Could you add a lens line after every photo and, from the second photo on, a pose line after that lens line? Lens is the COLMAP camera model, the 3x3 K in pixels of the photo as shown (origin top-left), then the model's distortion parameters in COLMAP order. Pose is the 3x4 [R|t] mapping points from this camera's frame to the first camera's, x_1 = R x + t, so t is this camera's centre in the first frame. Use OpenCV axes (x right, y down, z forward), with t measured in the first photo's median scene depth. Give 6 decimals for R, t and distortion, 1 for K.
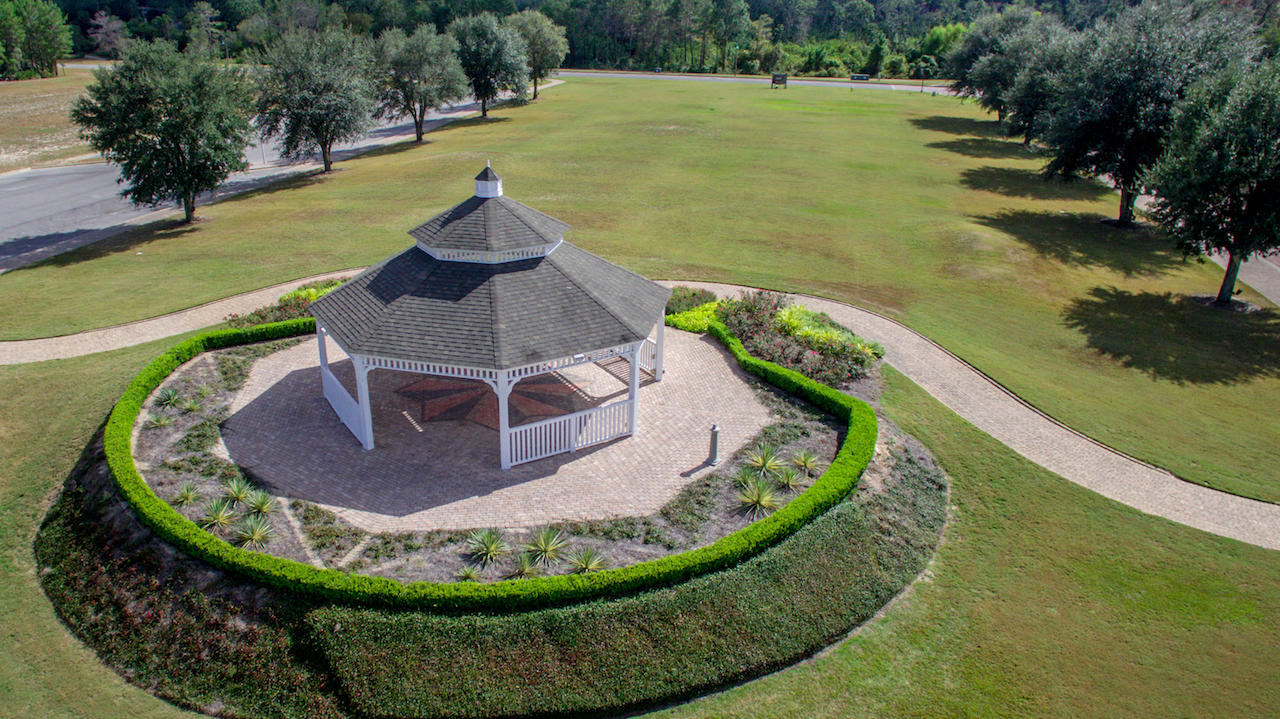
lens RADIAL K [[776.0, 0, 632.5], [0, 776.0, 311.7], [0, 0, 1]] dist [-0.117057, 0.086410]
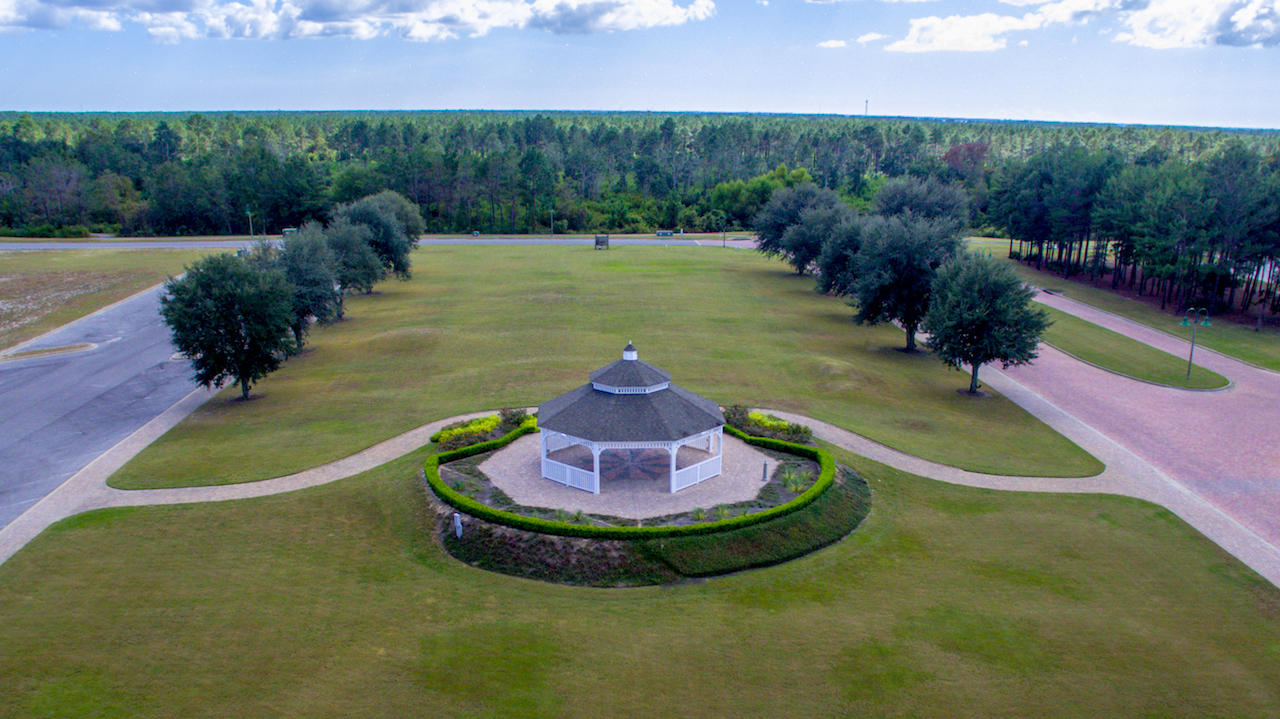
lens RADIAL K [[815.4, 0, 640.0], [0, 815.4, 359.5], [0, 0, 1]] dist [-0.081227, 0.001084]
pose [[0.960370, -0.064981, 0.271048, -0.473901], [0.100665, 0.987671, -0.119888, 0.062818], [-0.259915, 0.142421, 0.955071, -0.624528]]
